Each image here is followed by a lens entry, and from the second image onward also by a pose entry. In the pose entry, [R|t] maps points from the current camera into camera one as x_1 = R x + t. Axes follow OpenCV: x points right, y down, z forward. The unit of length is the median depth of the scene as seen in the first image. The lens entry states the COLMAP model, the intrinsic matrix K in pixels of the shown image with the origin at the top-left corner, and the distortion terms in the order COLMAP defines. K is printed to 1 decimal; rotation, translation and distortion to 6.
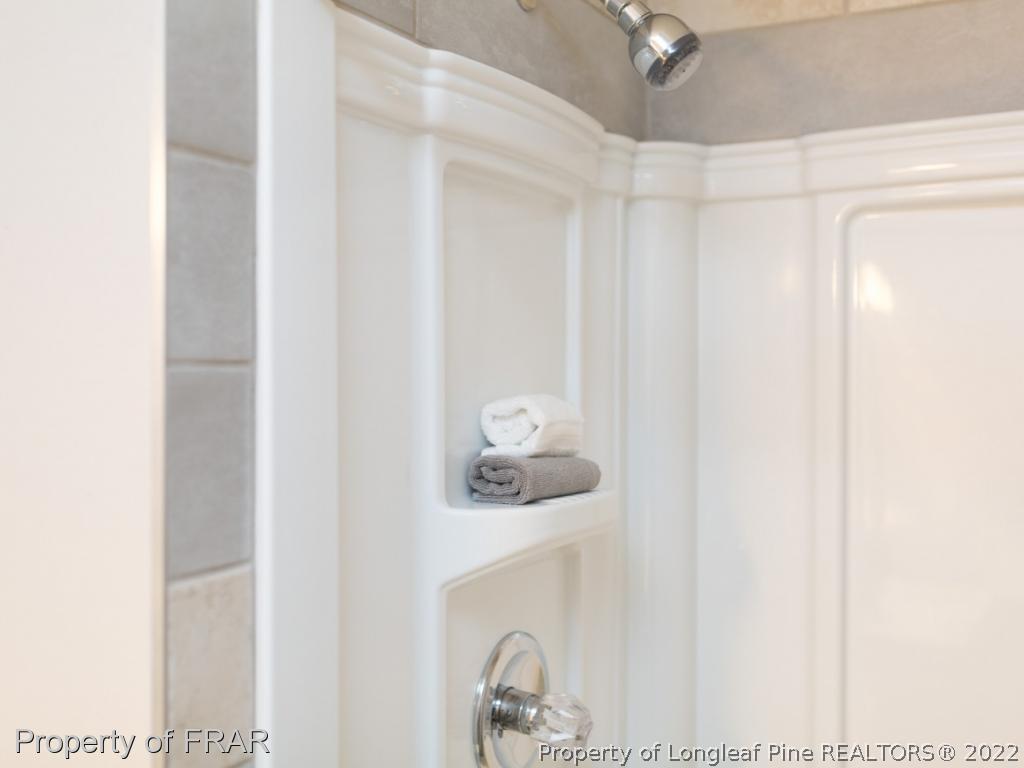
lens RADIAL K [[1123.7, 0, 512.0], [0, 1123.7, 384.0], [0, 0, 1]] dist [-0.002739, 0.016629]
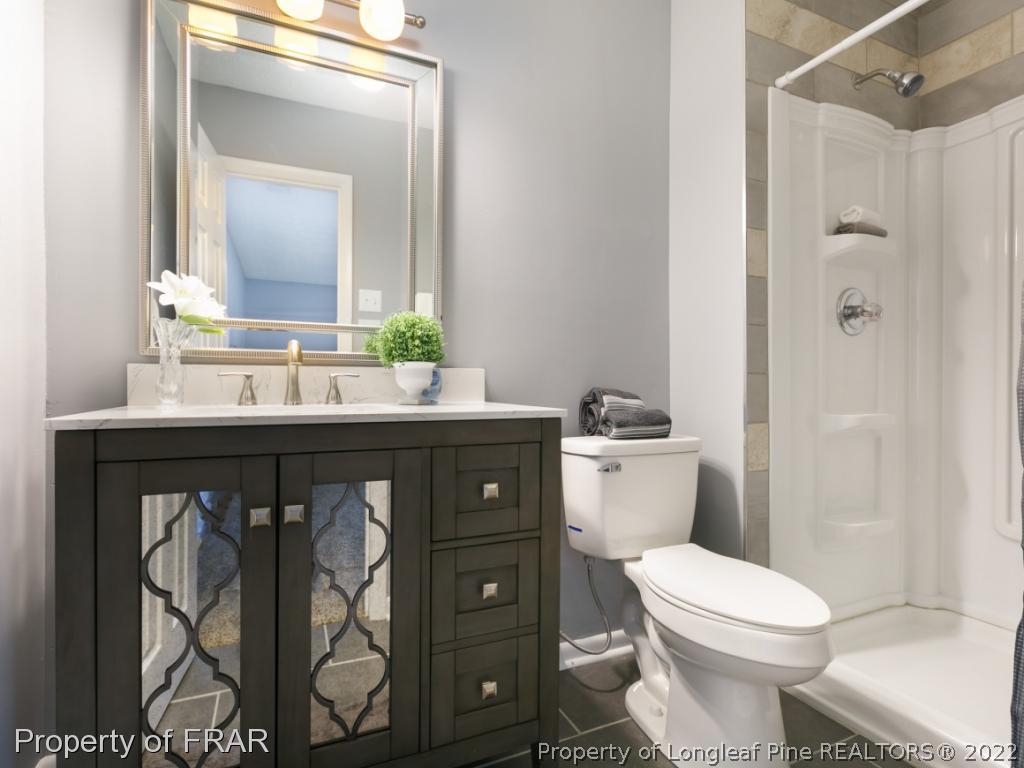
lens RADIAL K [[582.4, 0, 497.2], [0, 582.4, 386.4], [0, 0, 1]] dist [-0.004310, 0.001818]
pose [[0.822466, -0.008689, -0.568749, 0.103589], [-0.000673, 0.999868, -0.016248, 0.522833], [0.568814, 0.013746, 0.822351, -0.865188]]
